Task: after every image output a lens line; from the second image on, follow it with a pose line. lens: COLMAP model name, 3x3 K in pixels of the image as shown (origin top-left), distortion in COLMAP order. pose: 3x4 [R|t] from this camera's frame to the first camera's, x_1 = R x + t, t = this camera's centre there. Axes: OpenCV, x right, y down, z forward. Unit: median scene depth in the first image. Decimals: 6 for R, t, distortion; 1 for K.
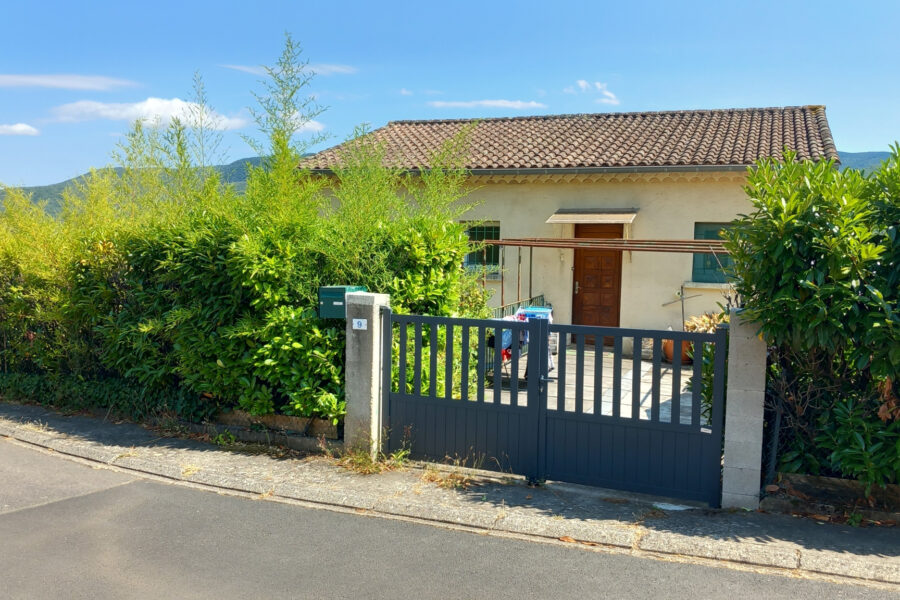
lens RADIAL K [[834.9, 0, 467.3], [0, 834.9, 276.6], [0, 0, 1]] dist [0.045576, 0.000000]
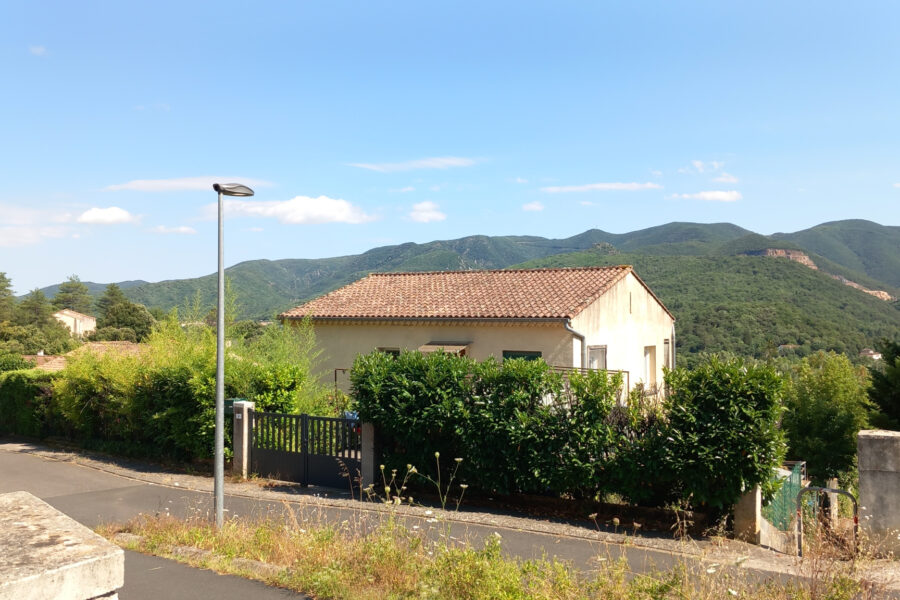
lens RADIAL K [[834.9, 0, 454.5], [0, 834.9, 299.6], [0, 0, 1]] dist [0.045576, 0.000000]
pose [[0.986778, -0.023025, -0.160432, 0.779157], [0.011374, 0.997255, -0.073162, -0.080461], [0.161676, 0.070370, 0.984332, -1.100117]]
